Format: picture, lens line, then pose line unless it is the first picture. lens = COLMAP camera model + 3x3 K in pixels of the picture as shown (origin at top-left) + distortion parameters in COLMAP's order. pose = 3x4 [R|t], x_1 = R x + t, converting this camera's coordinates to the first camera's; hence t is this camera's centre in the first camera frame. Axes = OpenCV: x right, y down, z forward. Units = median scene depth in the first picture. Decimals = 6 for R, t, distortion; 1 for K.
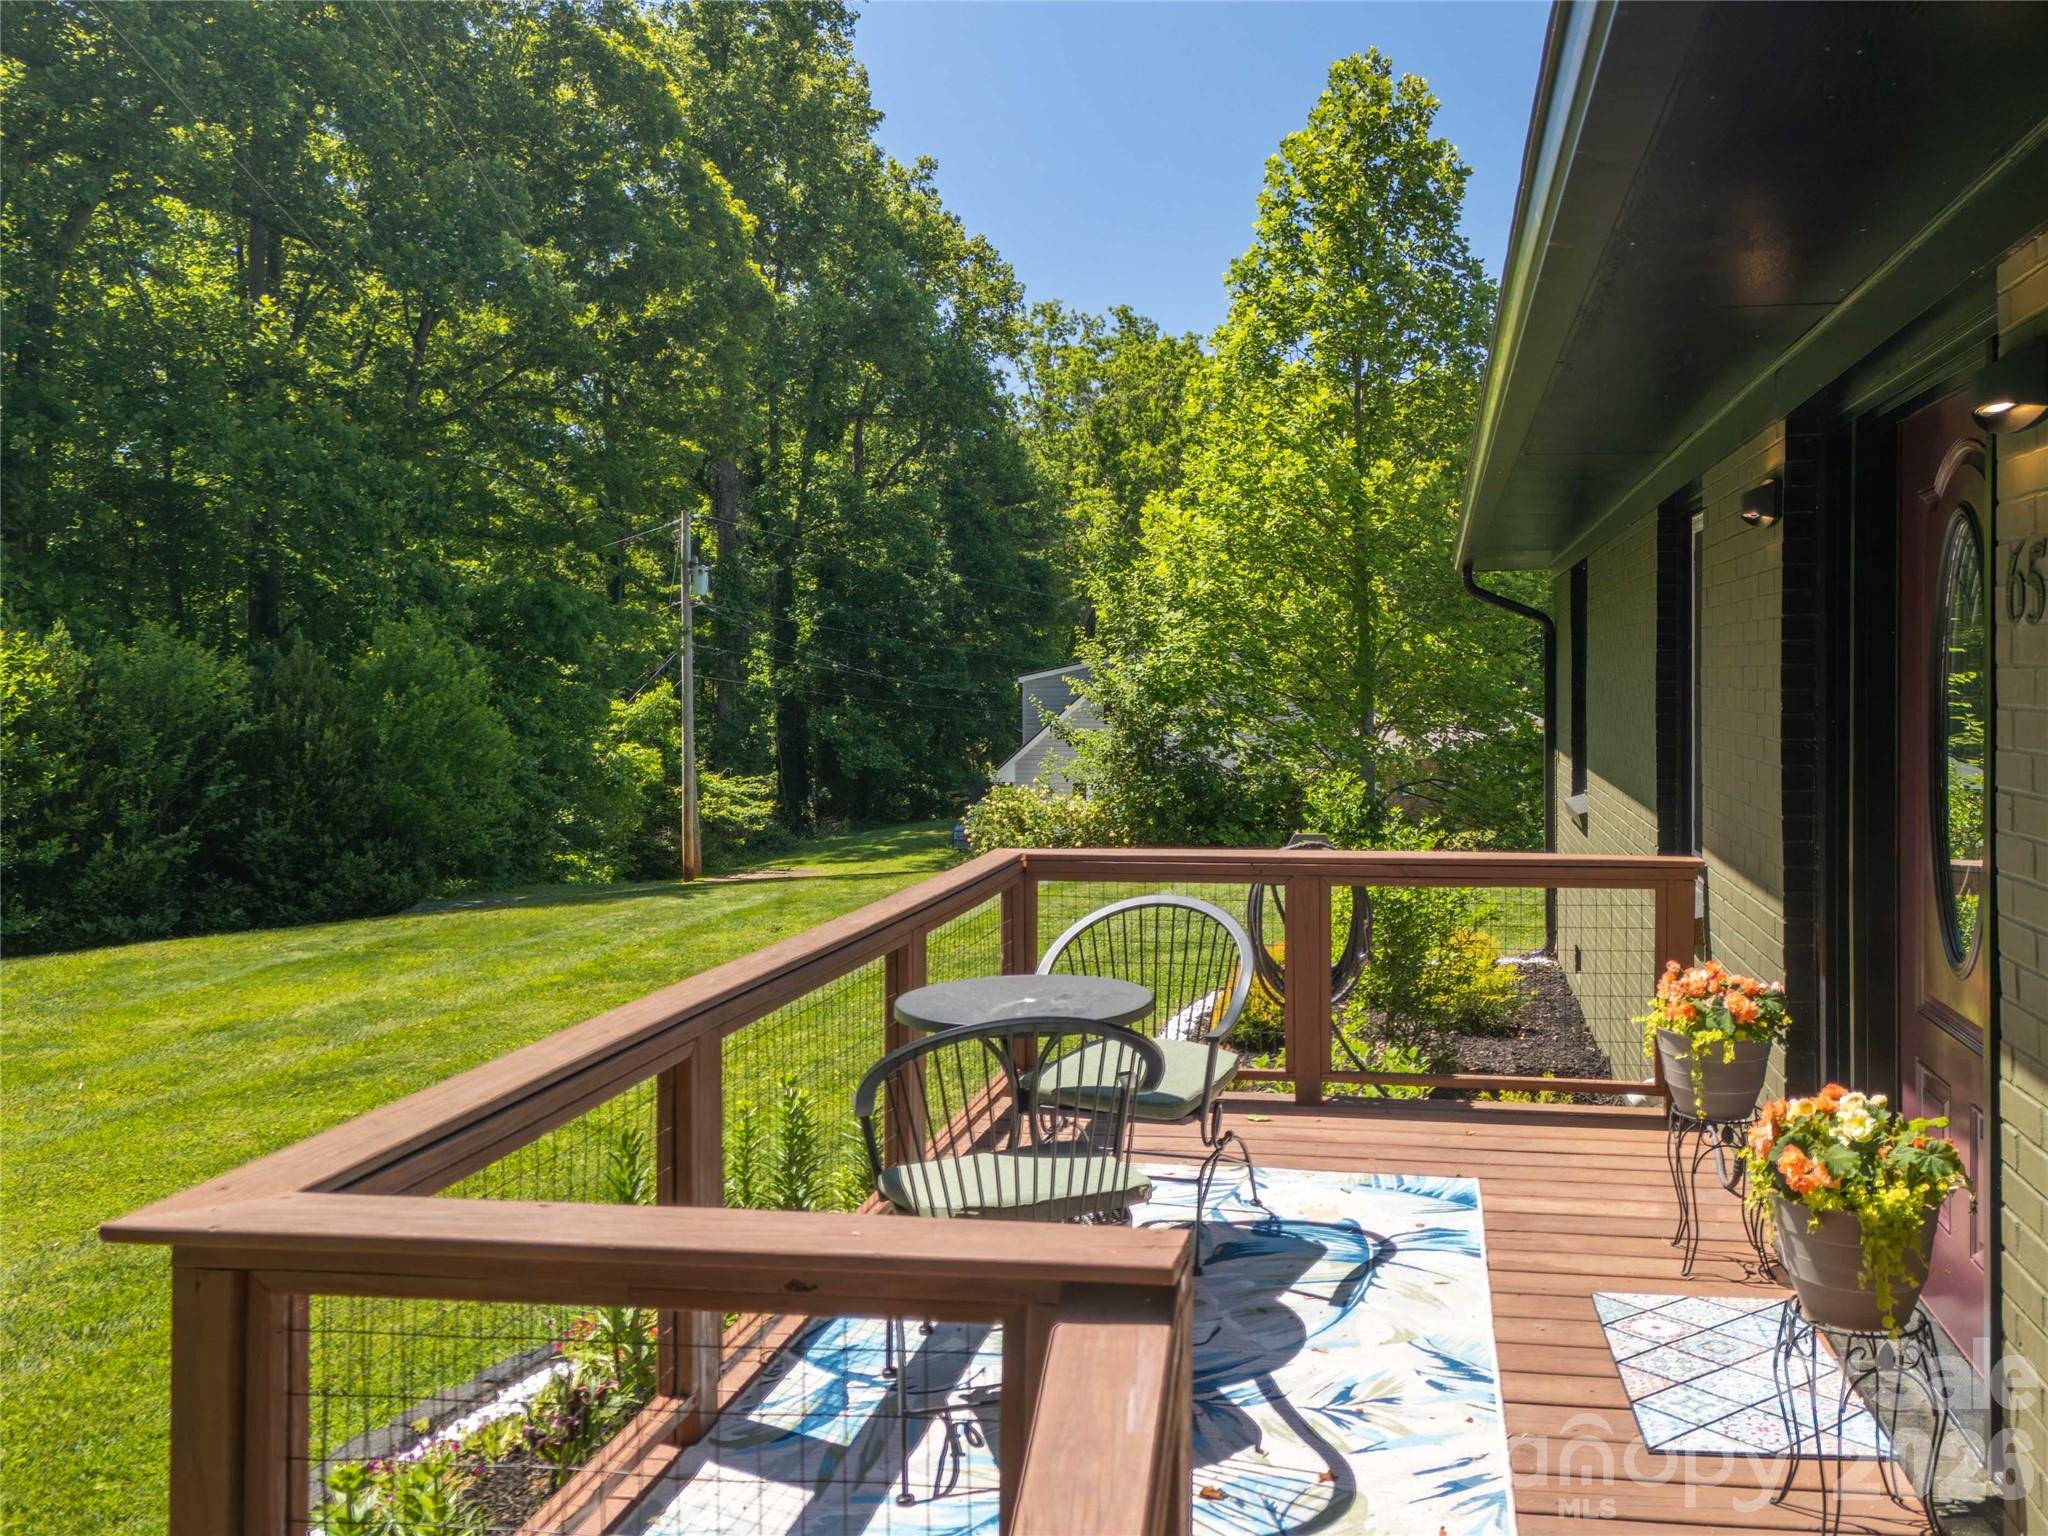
lens RADIAL K [[1541.3, 0, 1081.6], [0, 1541.3, 701.2], [0, 0, 1]] dist [0.086998, -0.112222]
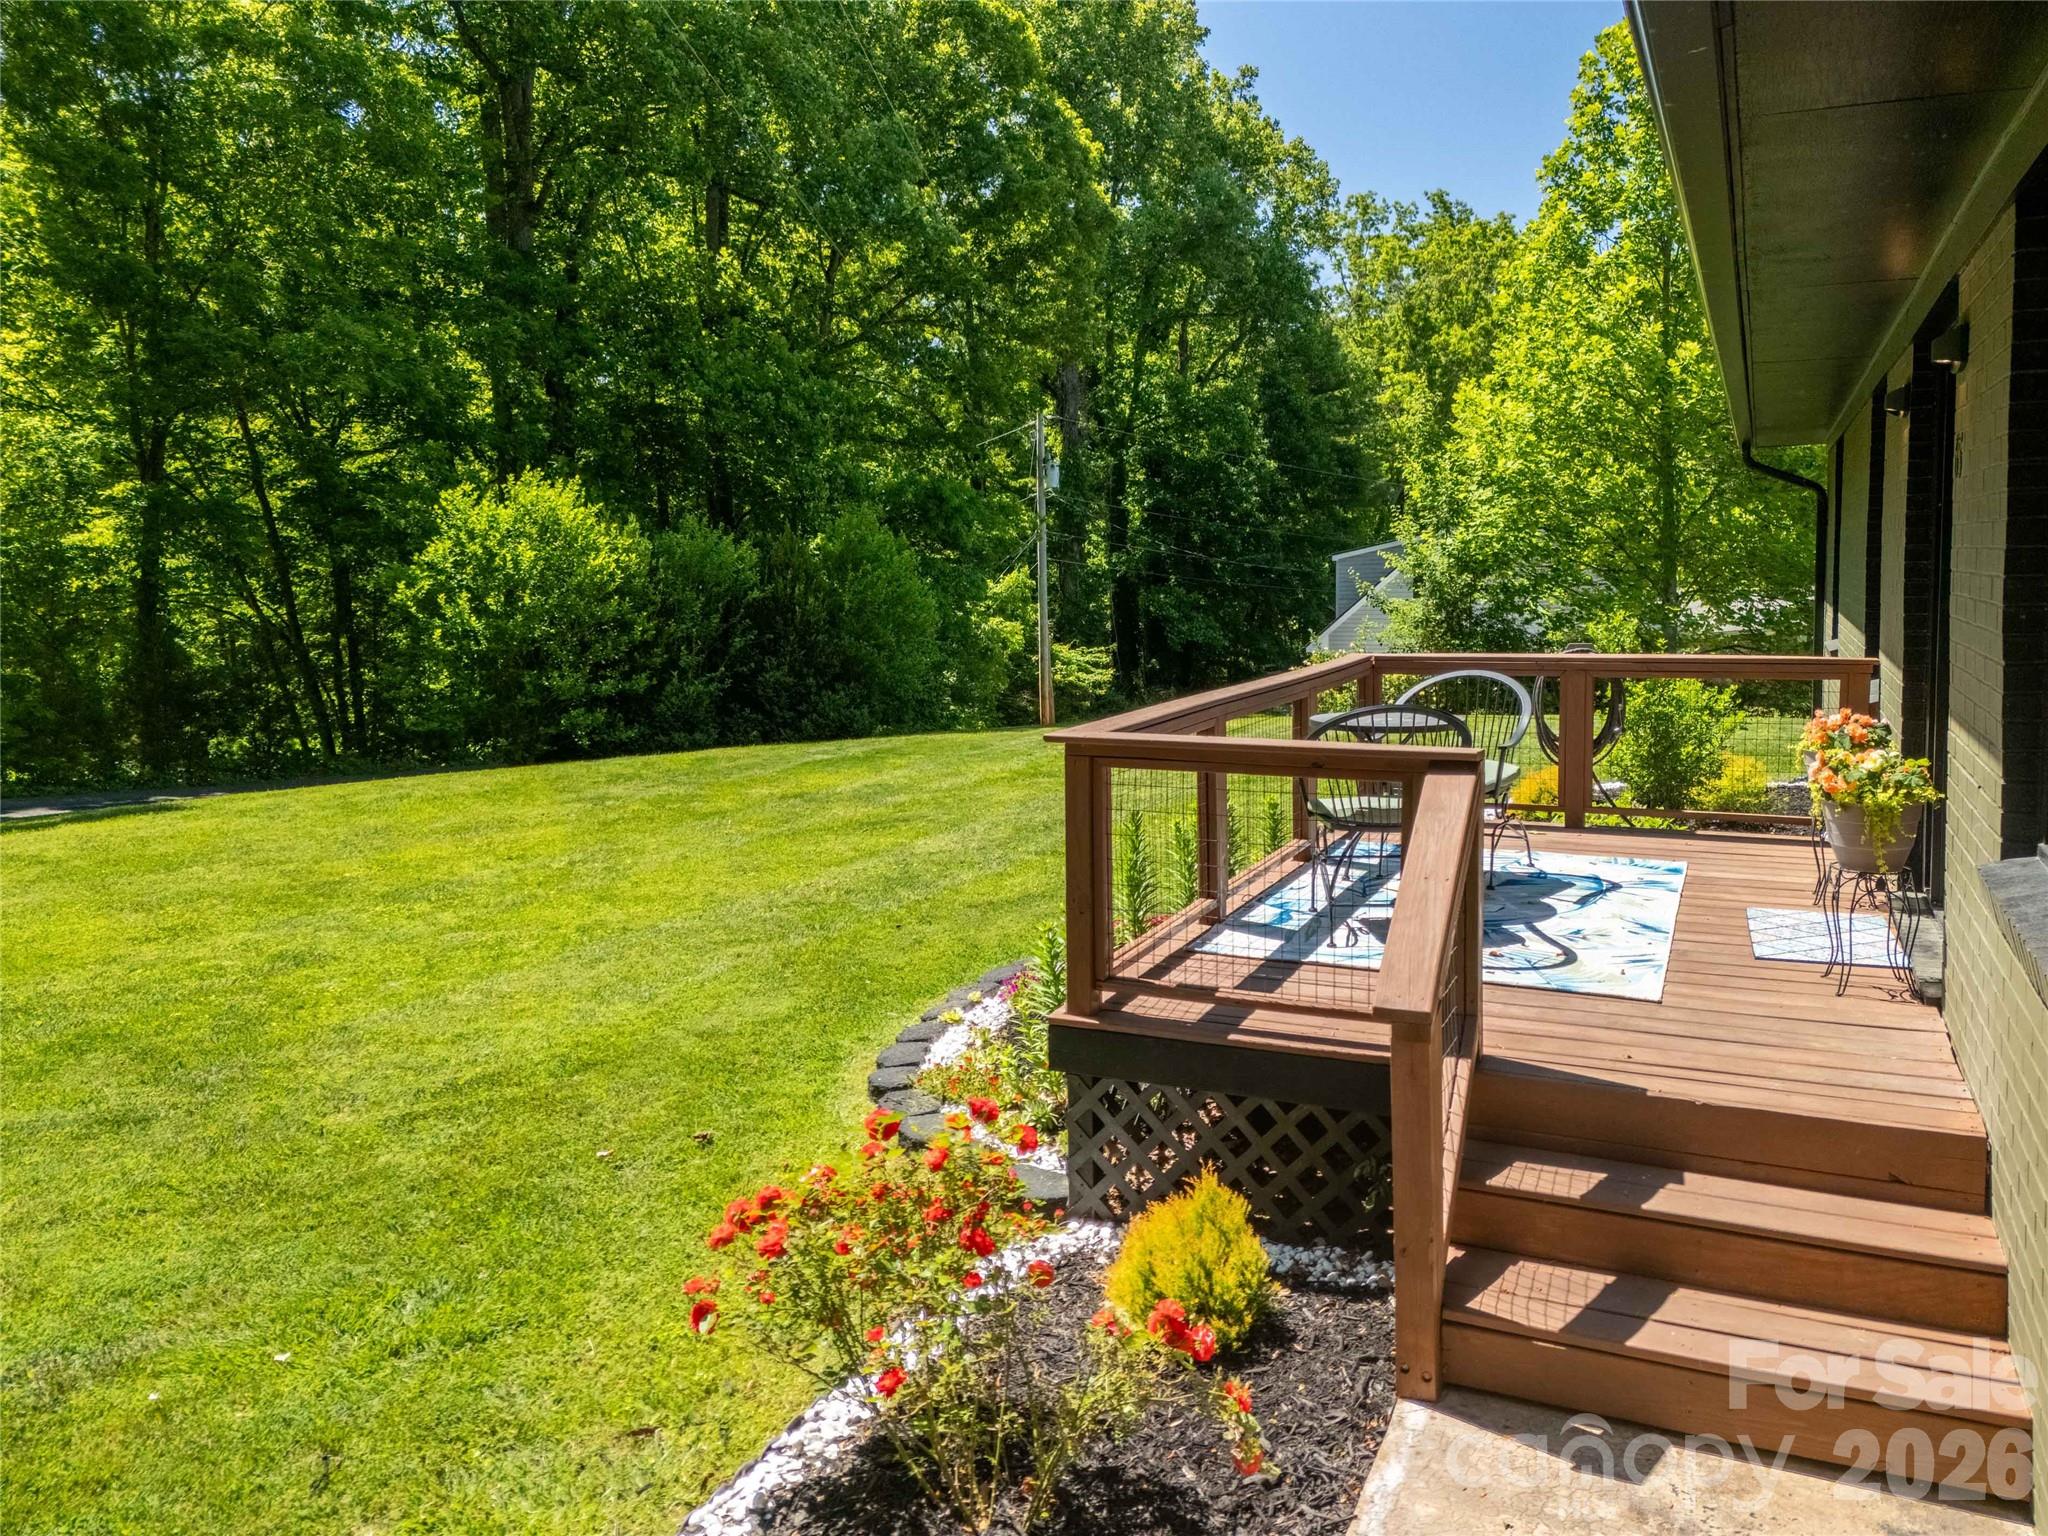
lens RADIAL K [[1541.3, 0, 1081.6], [0, 1541.3, 701.2], [0, 0, 1]] dist [0.086998, -0.112222]
pose [[0.981451, 0.004377, -0.191663, -0.007419], [0.009413, 0.997433, 0.070980, 0.009460], [0.191481, -0.071468, 0.978891, -0.134729]]
